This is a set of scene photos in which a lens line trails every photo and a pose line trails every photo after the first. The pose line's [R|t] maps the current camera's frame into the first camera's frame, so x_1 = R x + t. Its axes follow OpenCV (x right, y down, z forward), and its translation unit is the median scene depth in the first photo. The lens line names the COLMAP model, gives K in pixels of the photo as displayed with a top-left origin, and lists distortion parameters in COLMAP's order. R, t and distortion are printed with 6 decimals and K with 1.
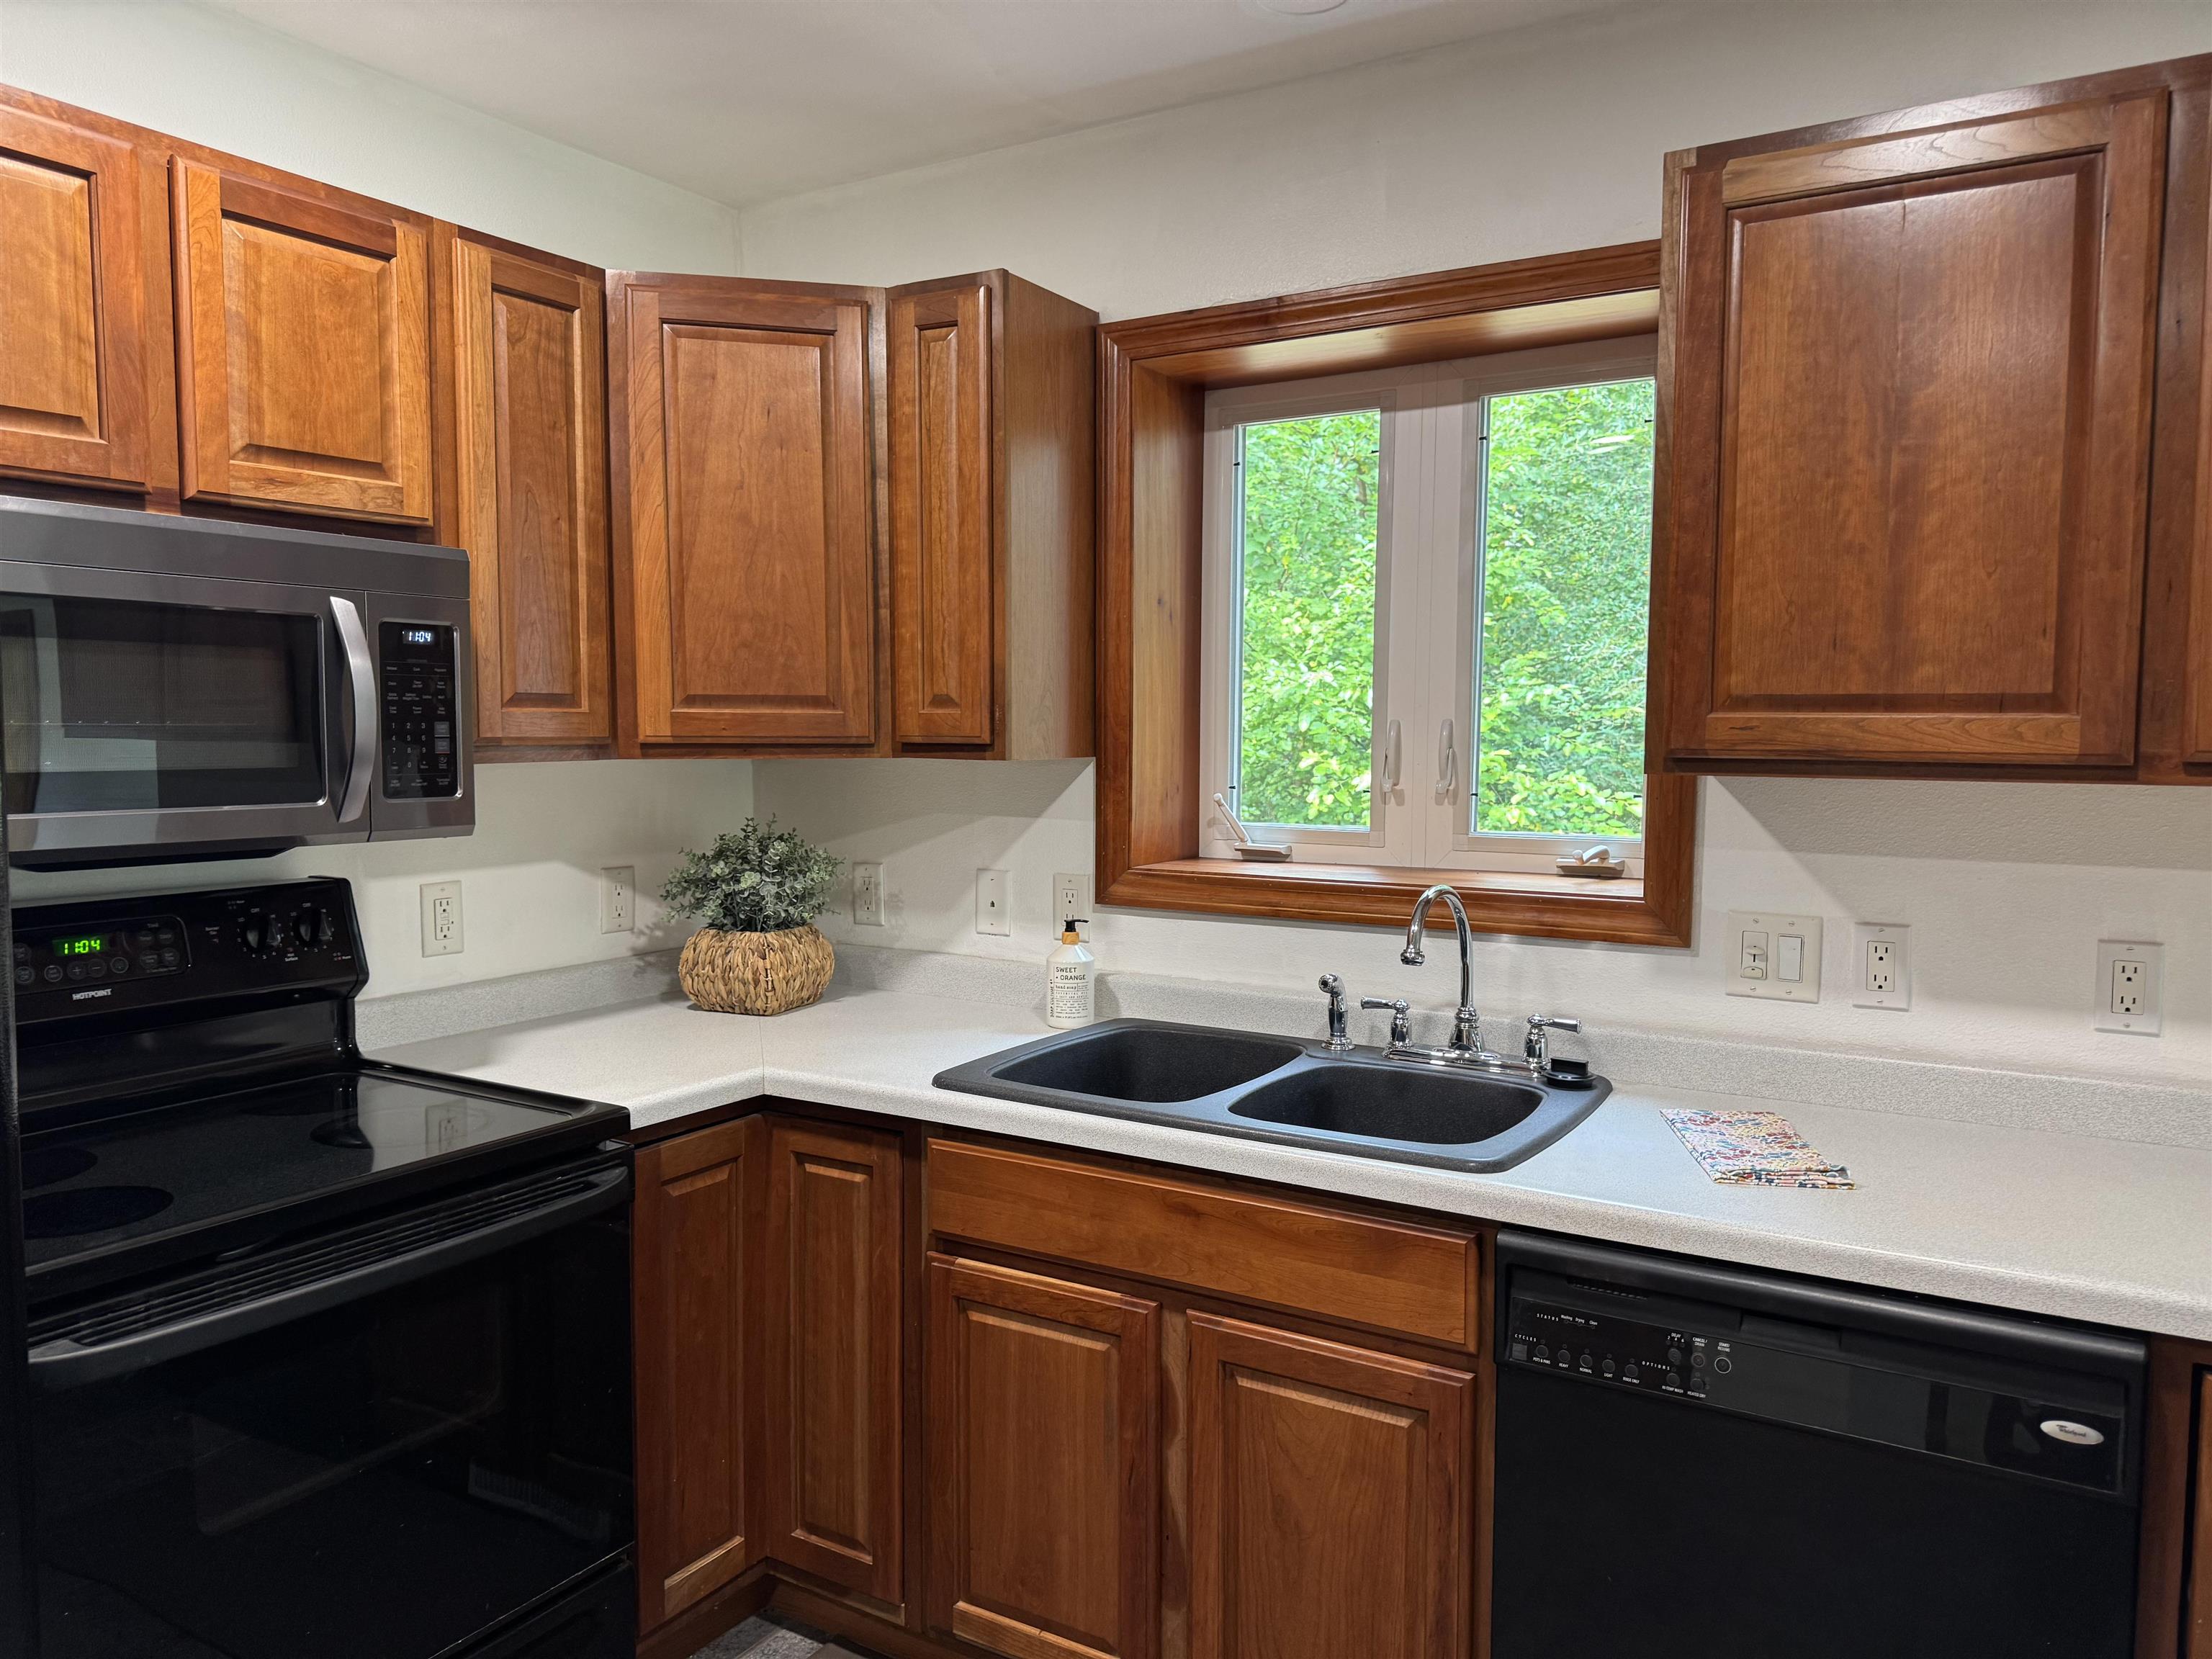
lens RADIAL K [[1539.4, 0, 1106.0], [0, 1539.4, 829.5], [0, 0, 1]] dist [0.039649, -0.104745]
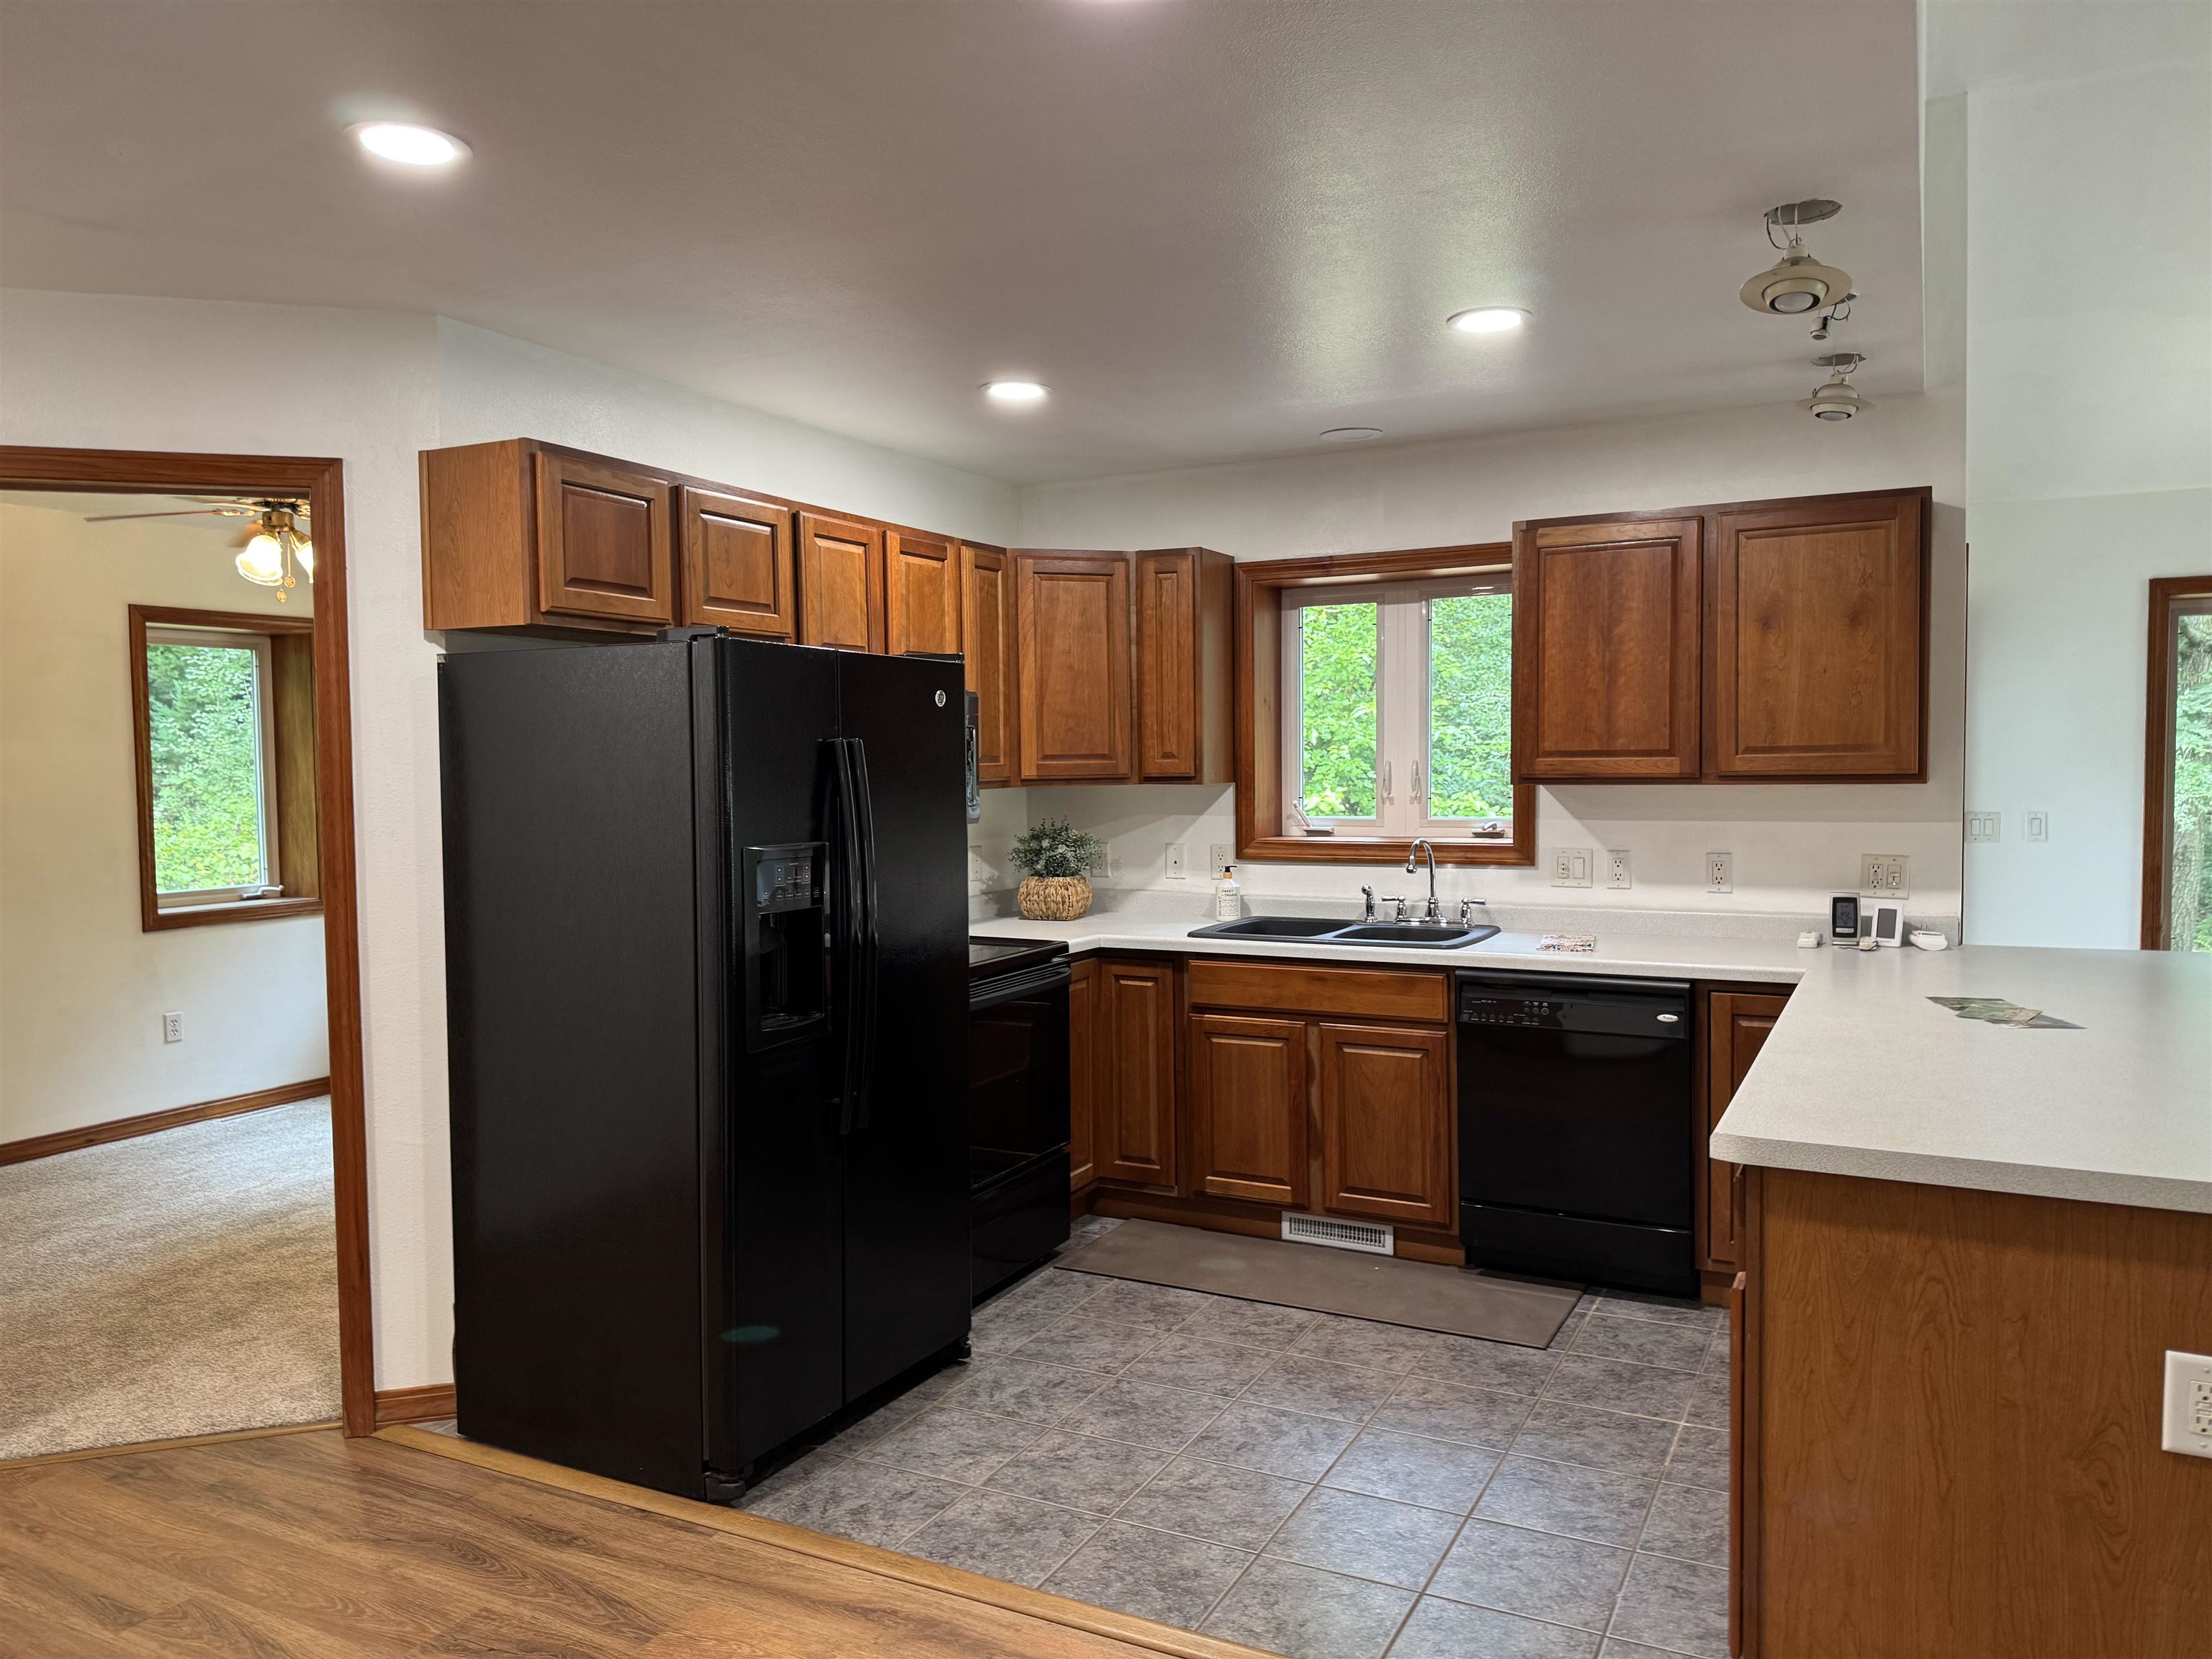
lens RADIAL K [[1539.4, 0, 1106.0], [0, 1539.4, 829.5], [0, 0, 1]] dist [0.039649, -0.104745]
pose [[0.997710, -0.018491, 0.065053, -0.343927], [0.019851, 0.999596, -0.020323, 0.055431], [-0.064651, 0.021568, 0.997675, -1.067190]]
